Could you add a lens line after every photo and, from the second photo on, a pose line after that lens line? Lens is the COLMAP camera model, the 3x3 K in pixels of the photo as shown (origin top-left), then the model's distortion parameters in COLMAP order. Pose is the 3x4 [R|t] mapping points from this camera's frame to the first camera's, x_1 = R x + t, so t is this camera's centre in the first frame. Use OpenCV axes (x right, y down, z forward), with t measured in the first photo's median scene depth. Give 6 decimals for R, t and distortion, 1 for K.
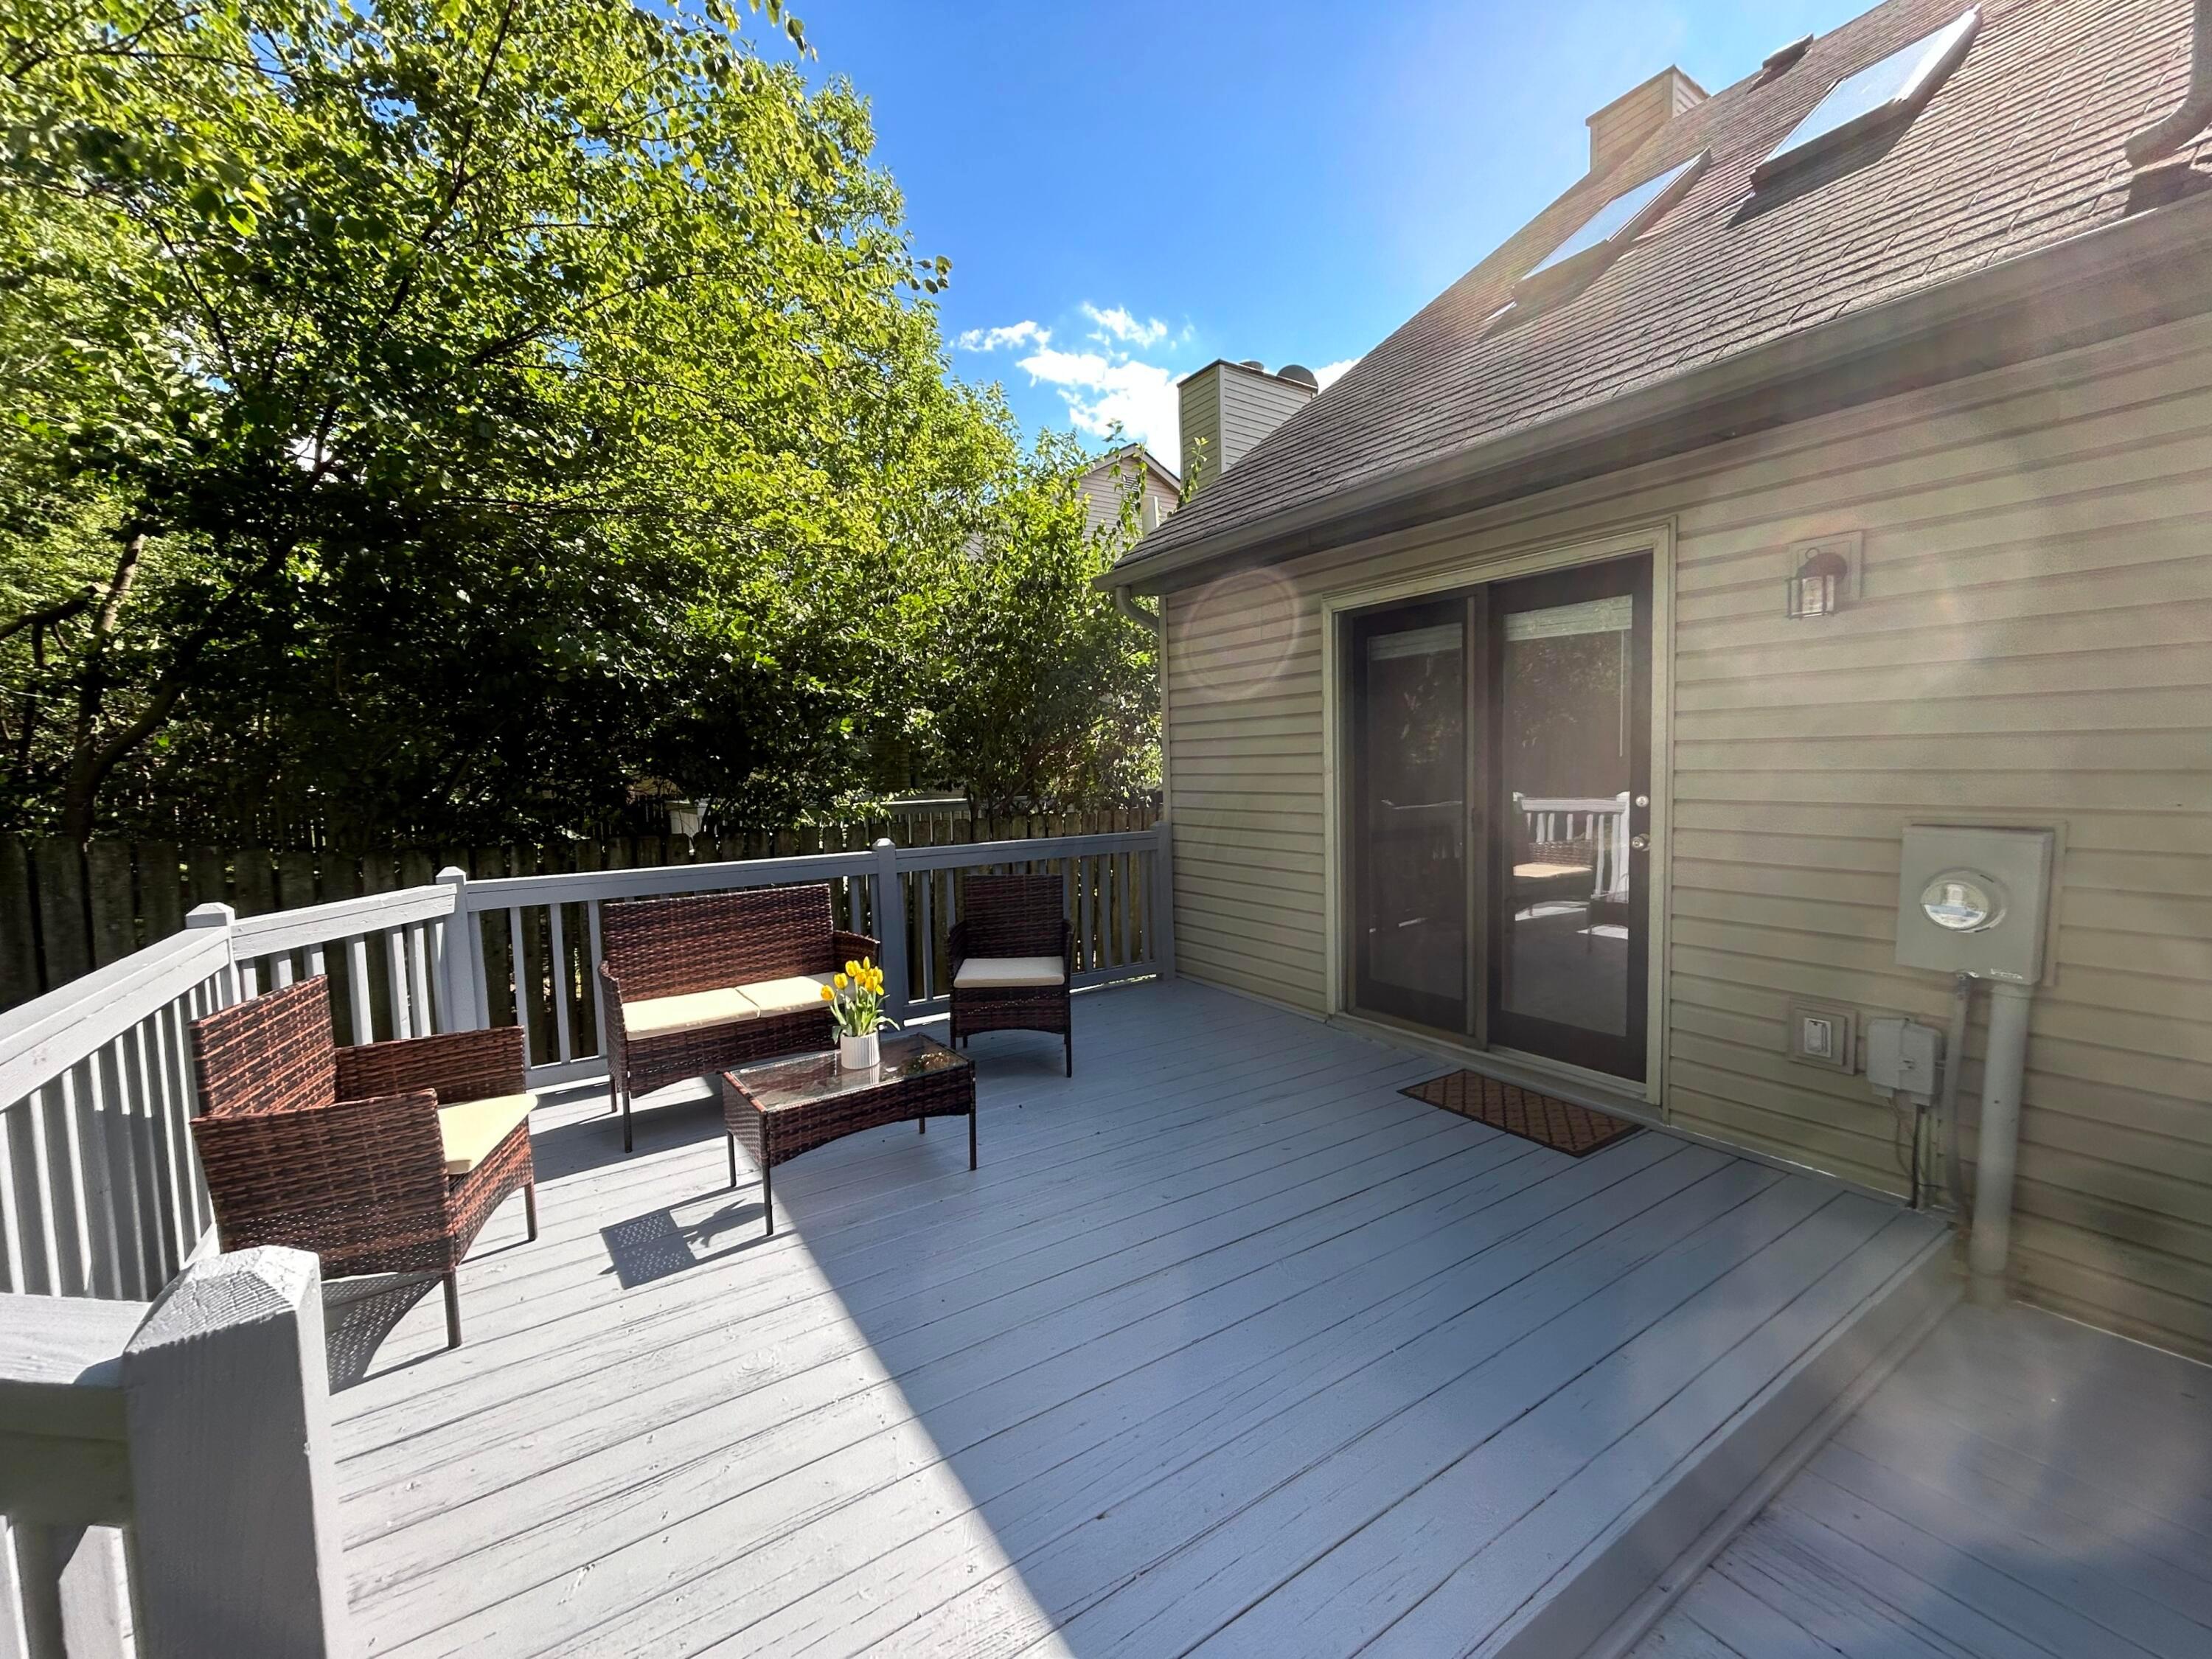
lens RADIAL K [[897.0, 0, 1100.7], [0, 897.0, 824.7], [0, 0, 1]] dist [0.001178, 0.001602]
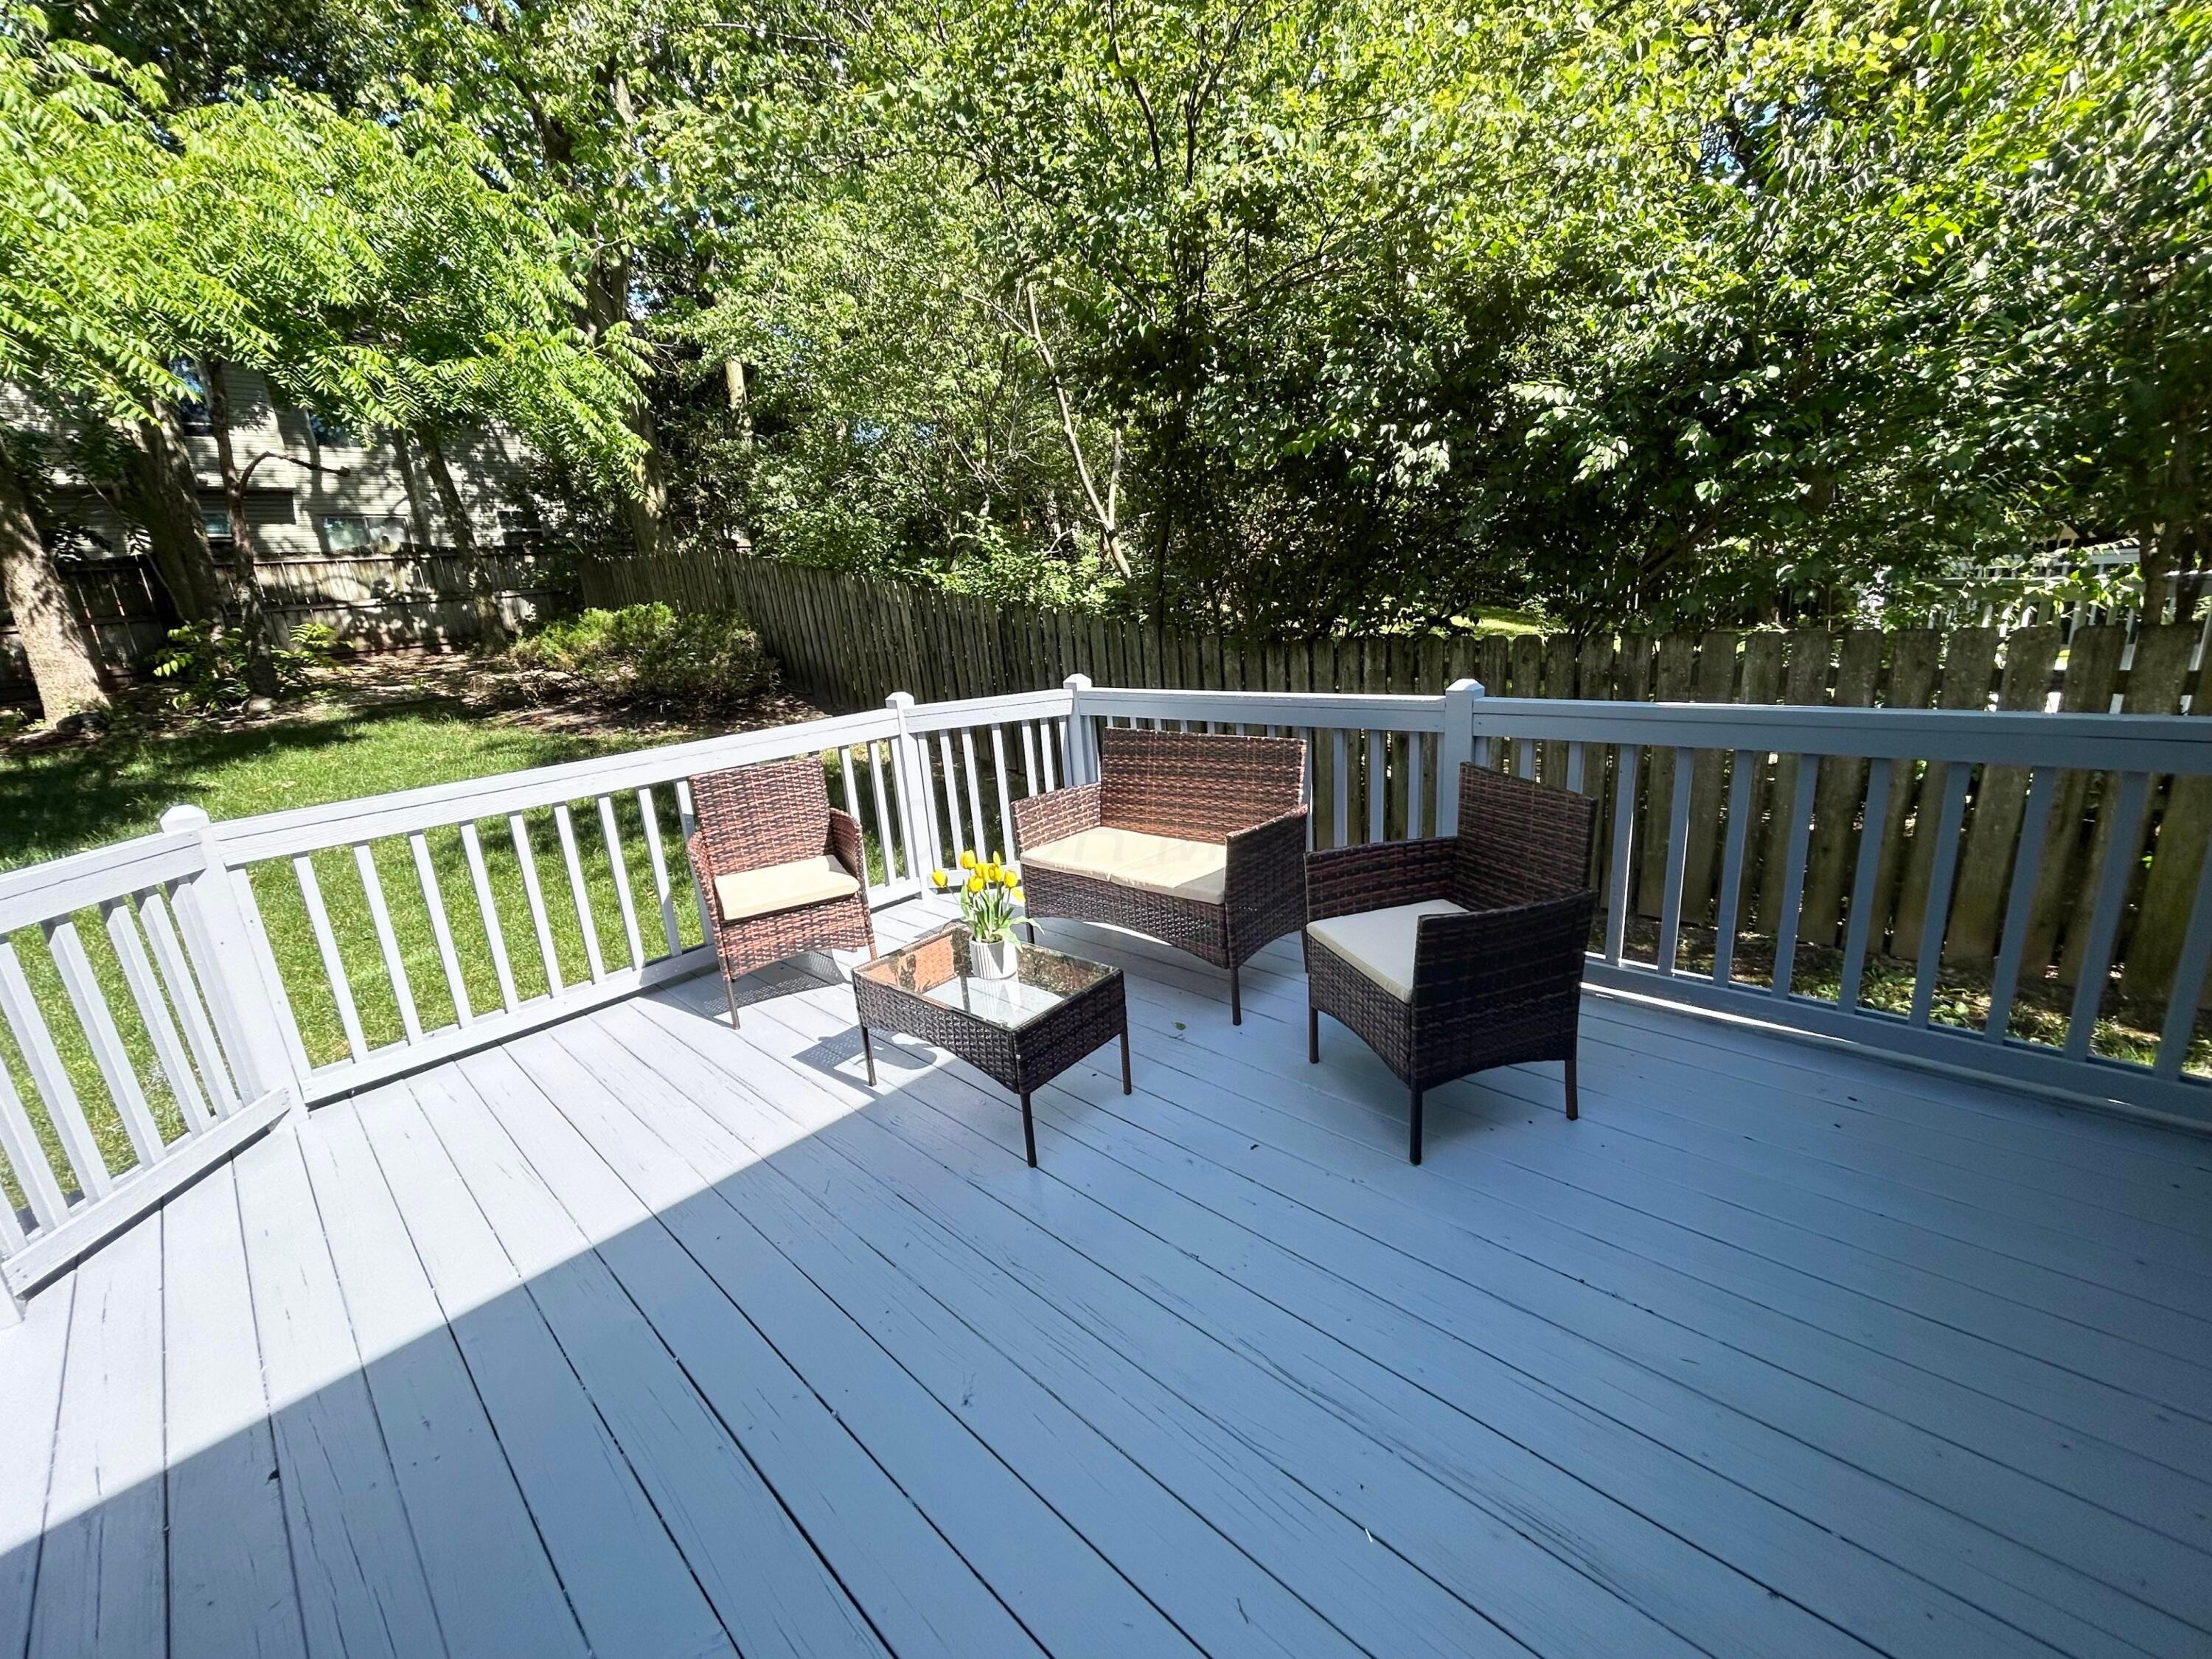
lens RADIAL K [[897.0, 0, 1103.7], [0, 897.0, 821.2], [0, 0, 1]] dist [0.001178, 0.001602]
pose [[0.233196, 0.255749, -0.938196, 0.401740], [0.010455, 0.964081, 0.265404, -0.073651], [0.972374, -0.071700, 0.222146, 0.723661]]
